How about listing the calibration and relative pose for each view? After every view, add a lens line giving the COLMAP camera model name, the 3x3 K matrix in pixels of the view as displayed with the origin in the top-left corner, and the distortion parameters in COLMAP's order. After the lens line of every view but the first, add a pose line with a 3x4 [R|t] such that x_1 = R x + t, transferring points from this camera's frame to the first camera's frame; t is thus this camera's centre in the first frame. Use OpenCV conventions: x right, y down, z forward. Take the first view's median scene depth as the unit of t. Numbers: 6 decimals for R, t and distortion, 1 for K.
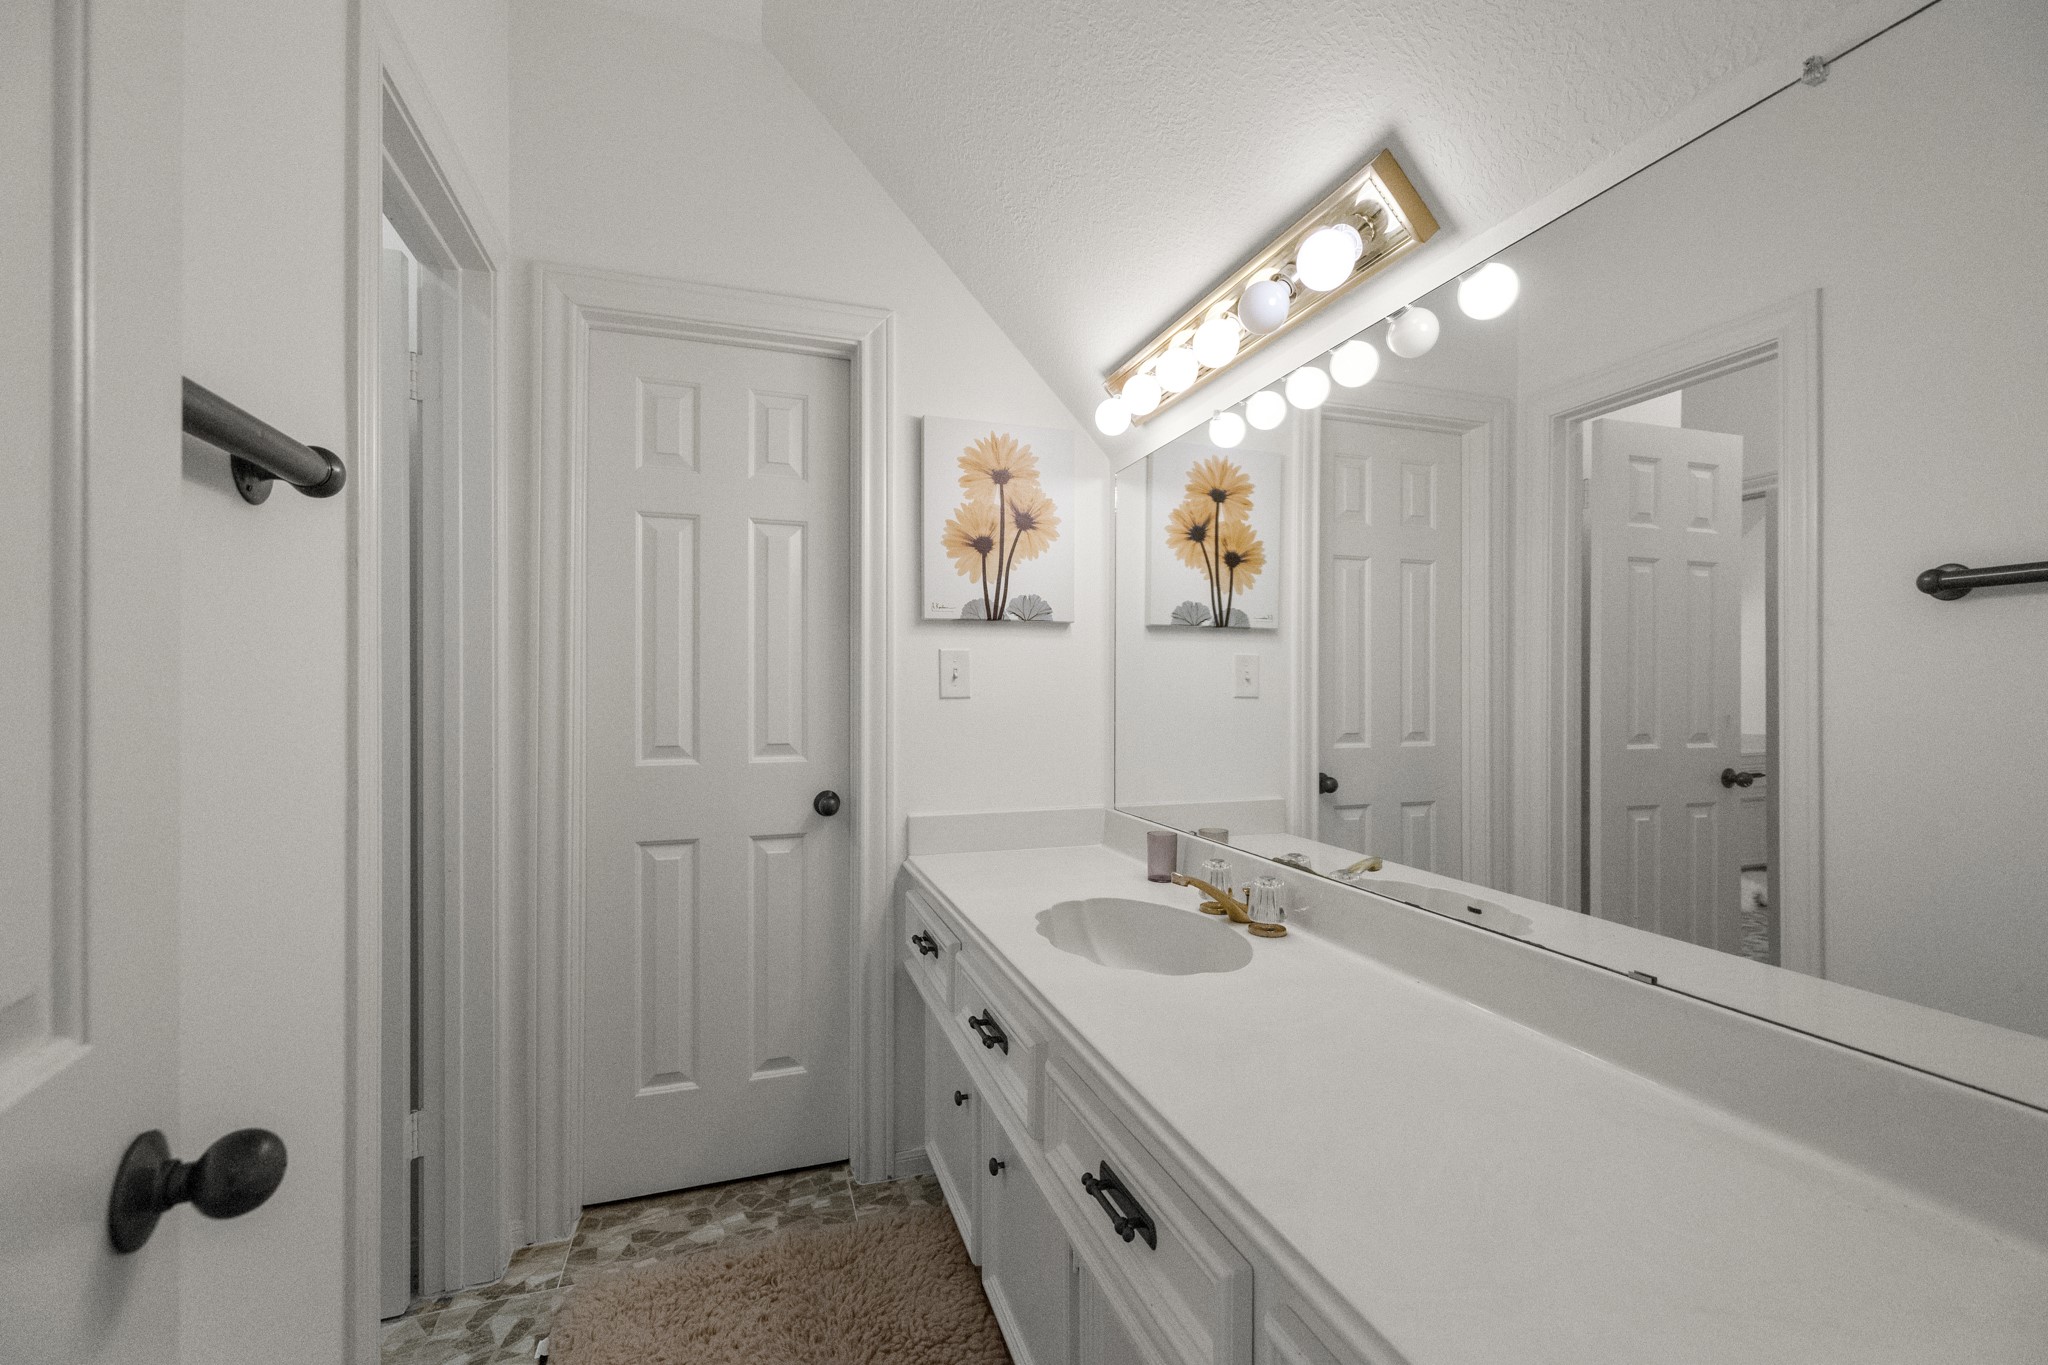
lens RADIAL K [[877.2, 0, 1026.2], [0, 877.2, 684.9], [0, 0, 1]] dist [0.004974, 0.000694]
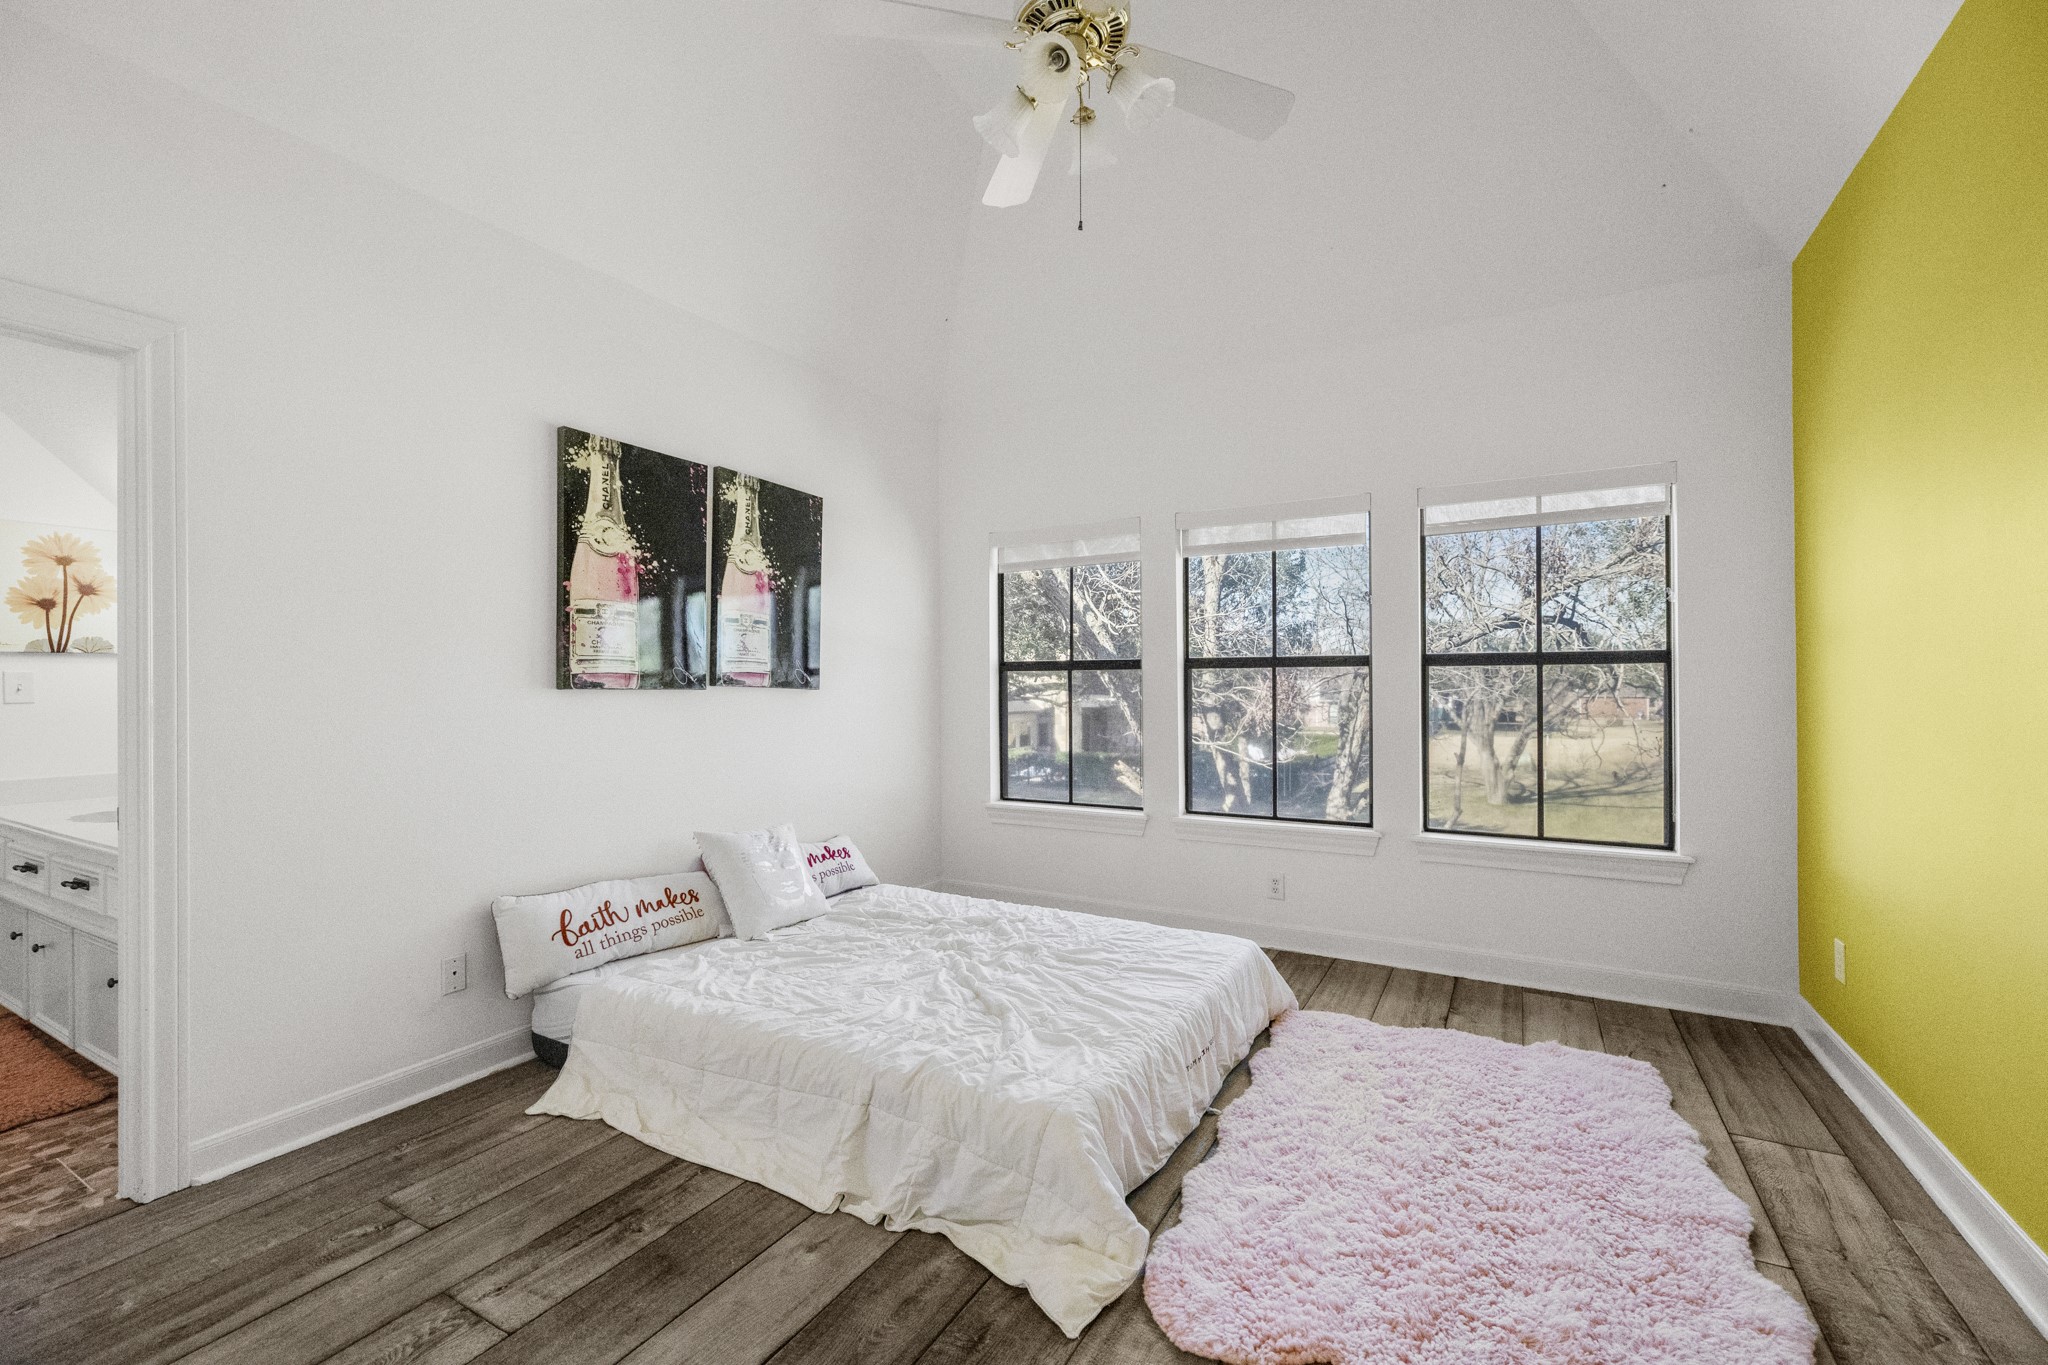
lens RADIAL K [[877.2, 0, 1021.1], [0, 877.2, 683.2], [0, 0, 1]] dist [0.004974, 0.000694]
pose [[0.749377, 0.001932, 0.662140, 0.227146], [-0.000581, 0.999997, -0.002260, -0.018289], [-0.662143, 0.001309, 0.749377, -1.431535]]
